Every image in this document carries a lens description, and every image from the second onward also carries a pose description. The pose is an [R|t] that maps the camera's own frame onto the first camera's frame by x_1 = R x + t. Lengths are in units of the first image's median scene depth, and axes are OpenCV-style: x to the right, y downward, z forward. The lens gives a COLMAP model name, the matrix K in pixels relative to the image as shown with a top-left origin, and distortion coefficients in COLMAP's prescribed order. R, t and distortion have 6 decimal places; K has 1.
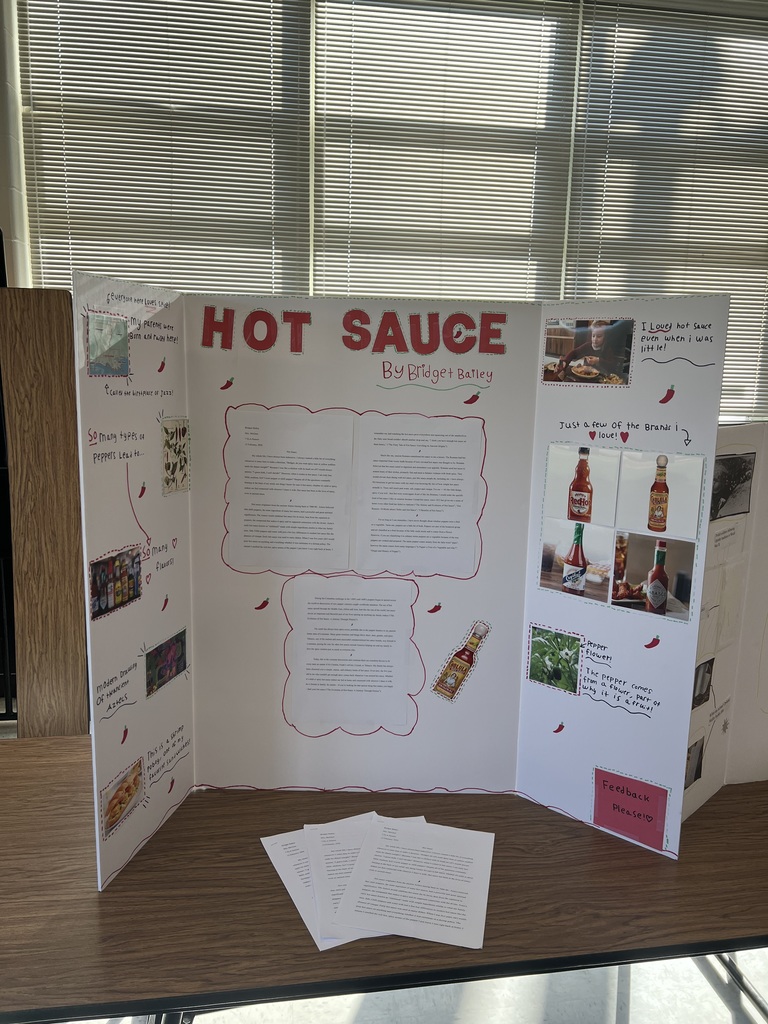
lens RADIAL K [[780.2, 0, 382.9], [0, 780.2, 512.4], [0, 0, 1]] dist [0.000418, -0.000125]
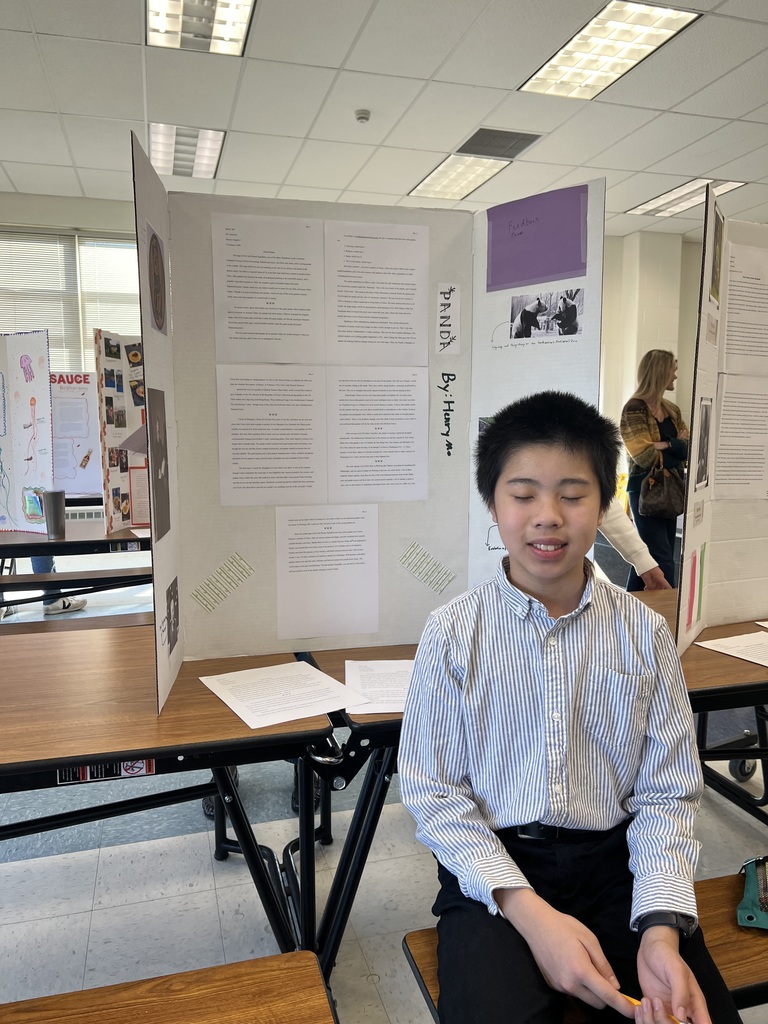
lens RADIAL K [[780.2, 0, 383.6], [0, 780.2, 511.8], [0, 0, 1]] dist [0.000418, -0.000125]
pose [[0.988556, -0.047454, 0.143196, 1.061721], [0.058486, 0.995554, -0.073839, 0.875925], [-0.139055, 0.081369, 0.986936, -3.275640]]
